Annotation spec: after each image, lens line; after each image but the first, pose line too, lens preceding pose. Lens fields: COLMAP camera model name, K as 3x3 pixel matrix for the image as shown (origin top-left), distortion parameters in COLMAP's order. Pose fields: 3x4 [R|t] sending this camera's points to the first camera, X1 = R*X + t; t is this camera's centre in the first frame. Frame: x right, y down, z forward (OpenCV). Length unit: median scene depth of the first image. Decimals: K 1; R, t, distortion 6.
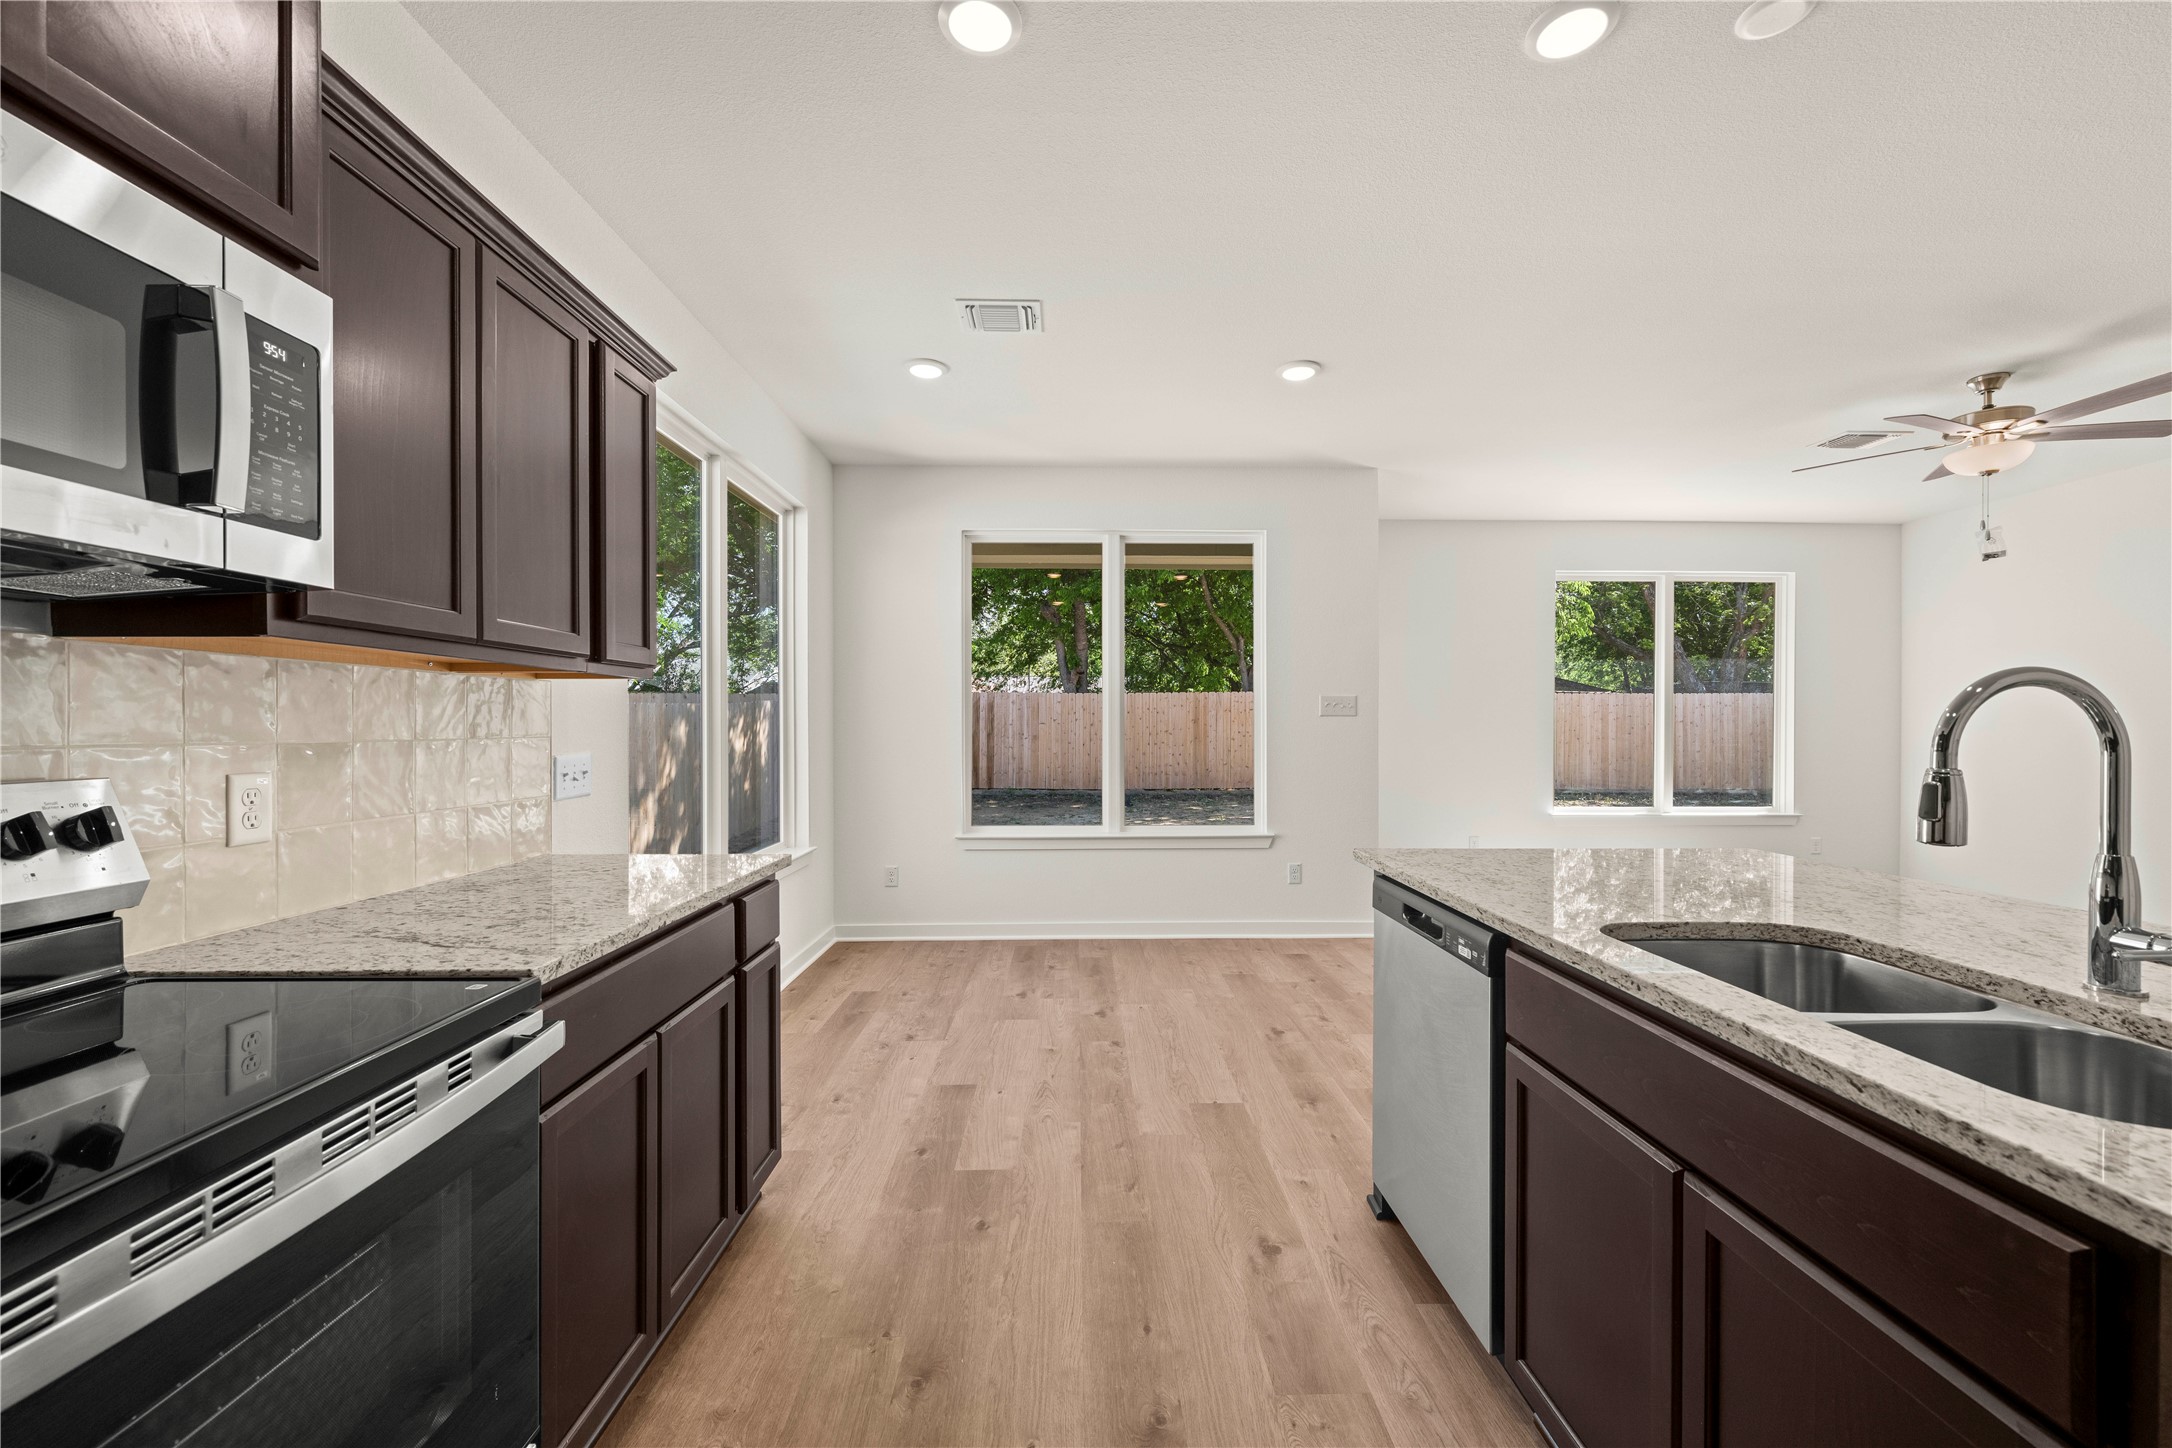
lens RADIAL K [[854.0, 0, 1087.5], [0, 854.0, 730.2], [0, 0, 1]] dist [0.000911, -0.000705]
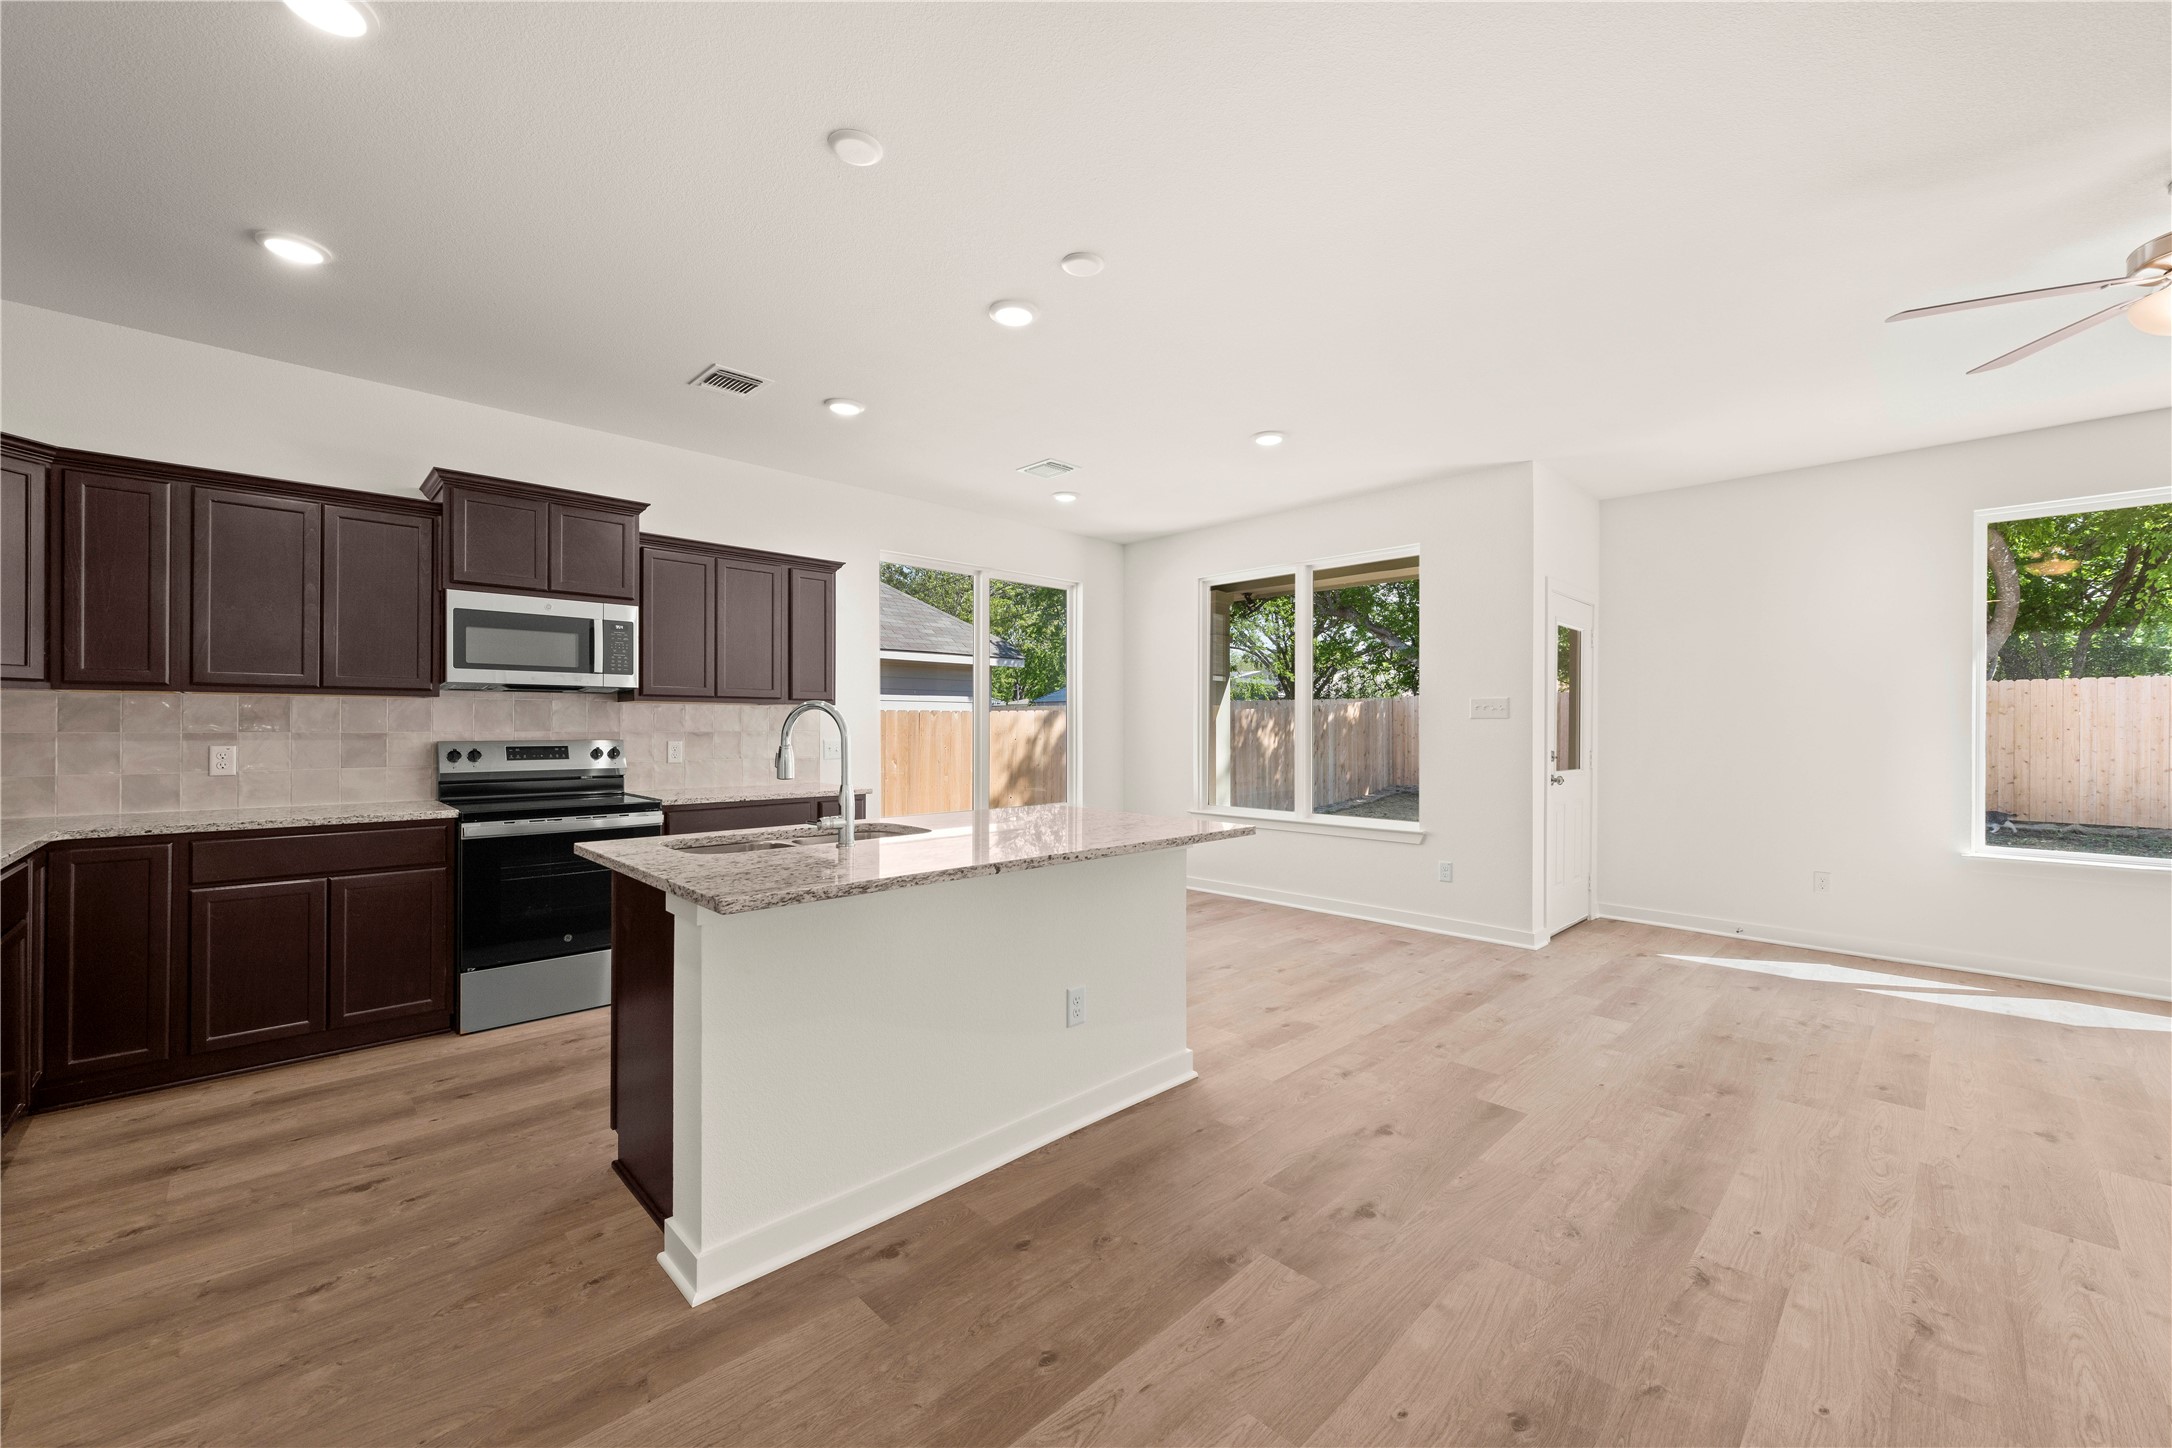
lens RADIAL K [[854.0, 0, 1095.3], [0, 854.0, 726.4], [0, 0, 1]] dist [0.000911, -0.000705]
pose [[0.690771, 0.002851, -0.723068, 0.856447], [-0.006972, 0.999972, -0.002718, -0.001933], [0.723040, 0.006919, 0.690772, -0.024228]]
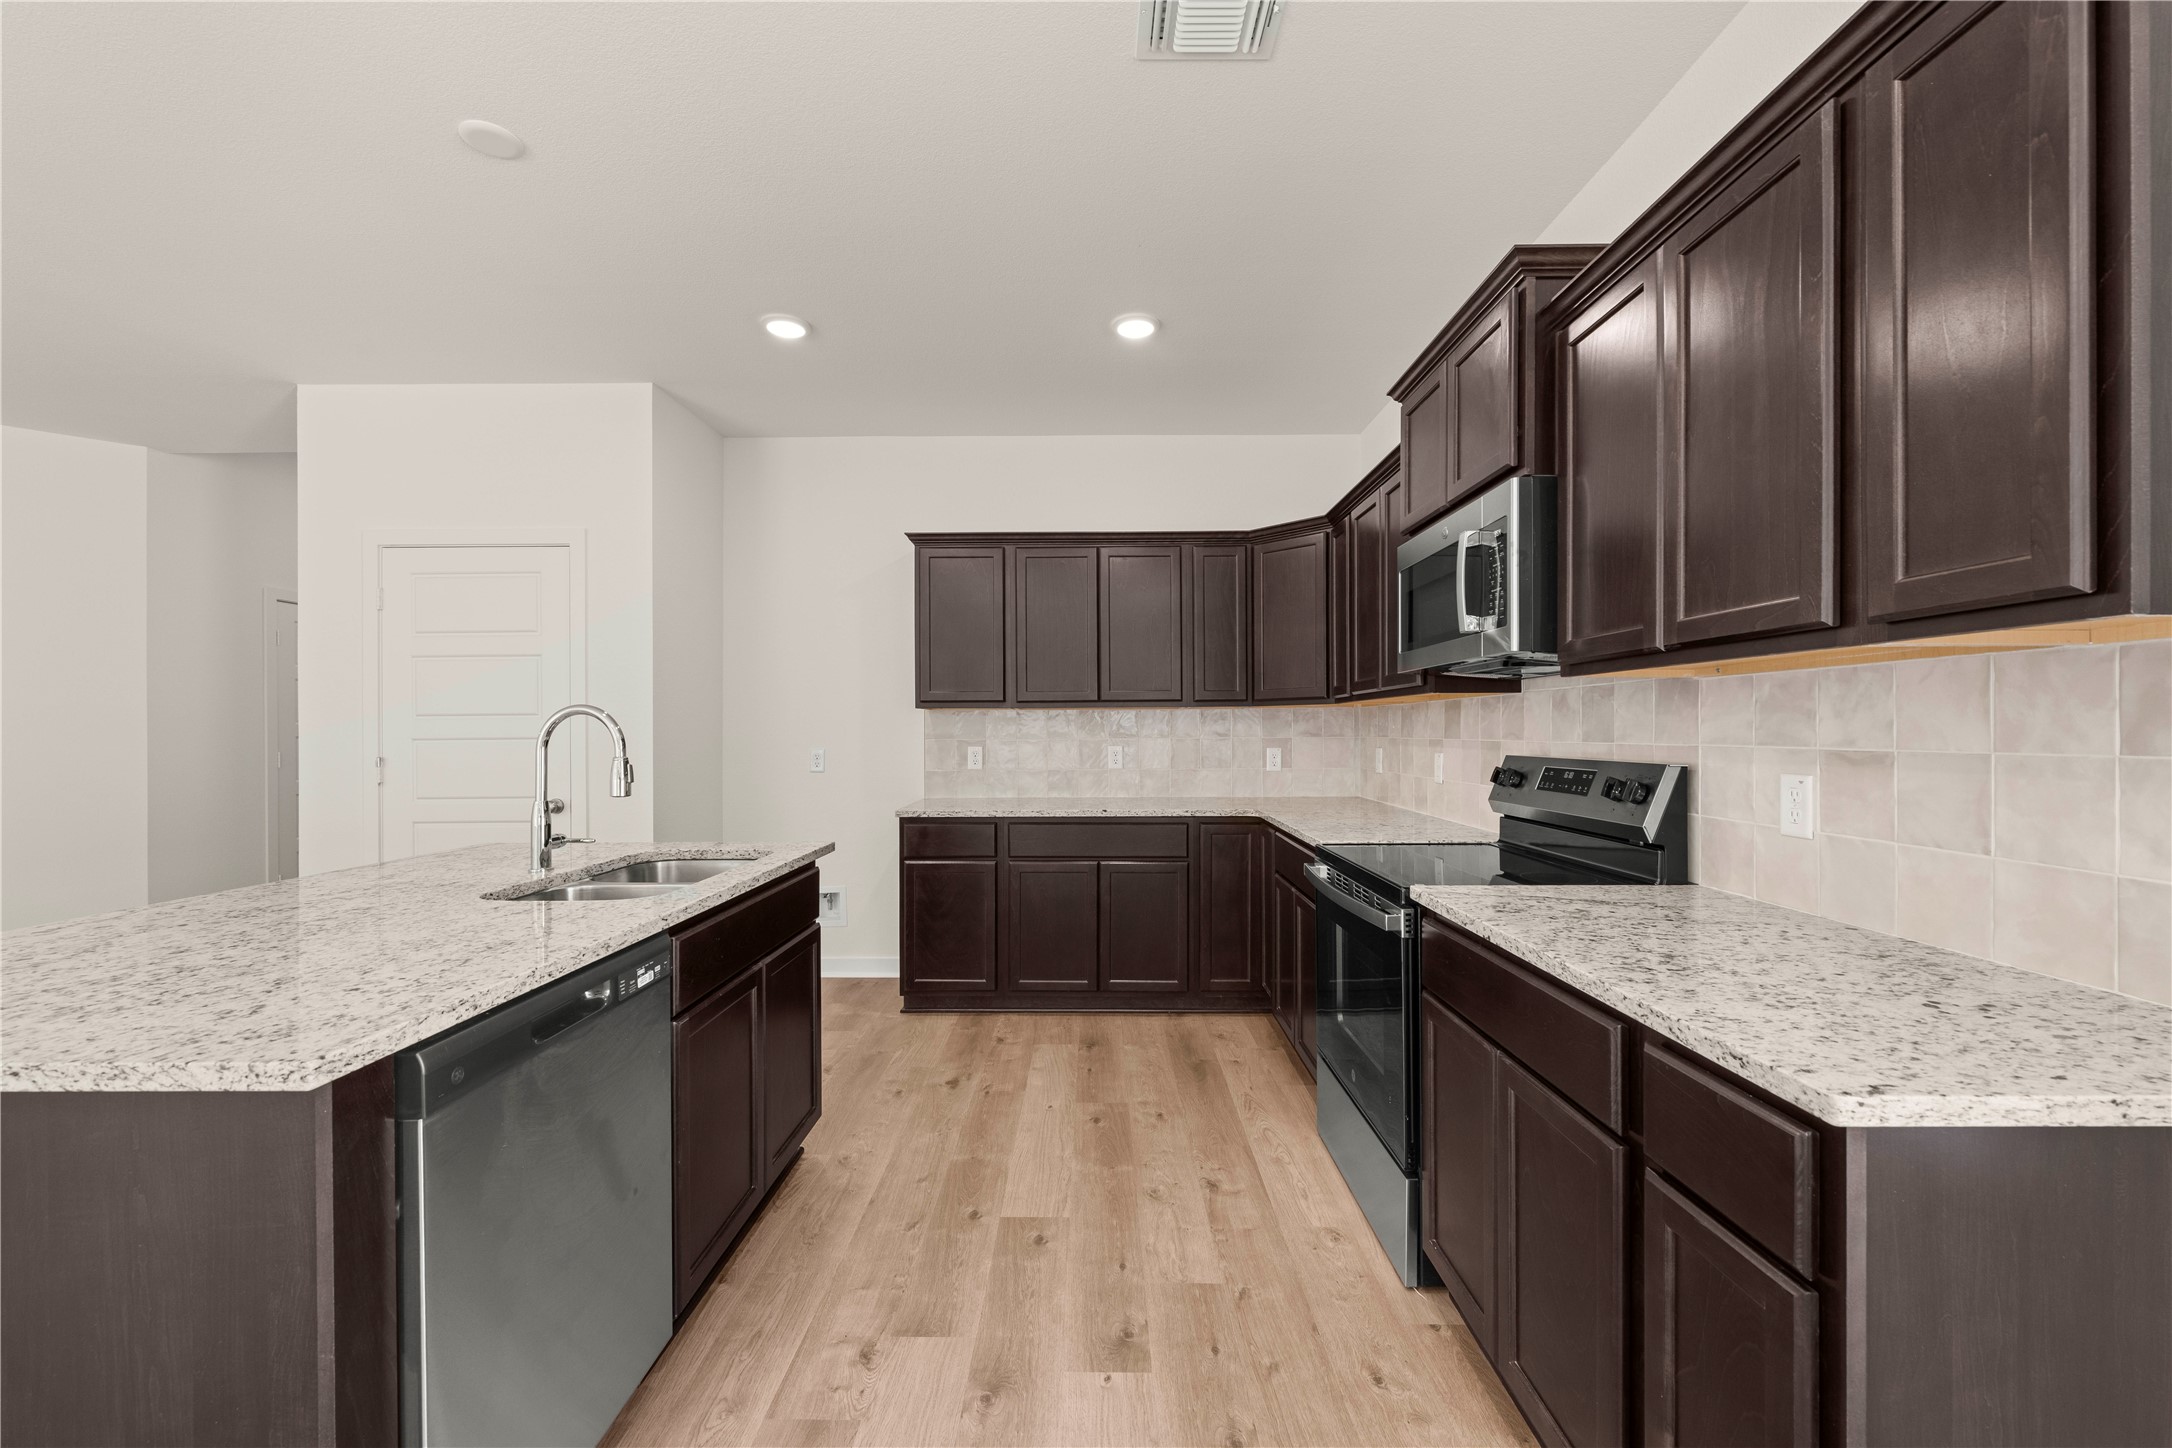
lens RADIAL K [[854.0, 0, 1089.0], [0, 854.0, 729.0], [0, 0, 1]] dist [0.000911, -0.000705]
pose [[-0.999800, 0.003696, 0.019660, -0.025273], [0.003754, 0.999989, 0.002933, -0.005646], [-0.019649, 0.003006, -0.999802, 0.763525]]
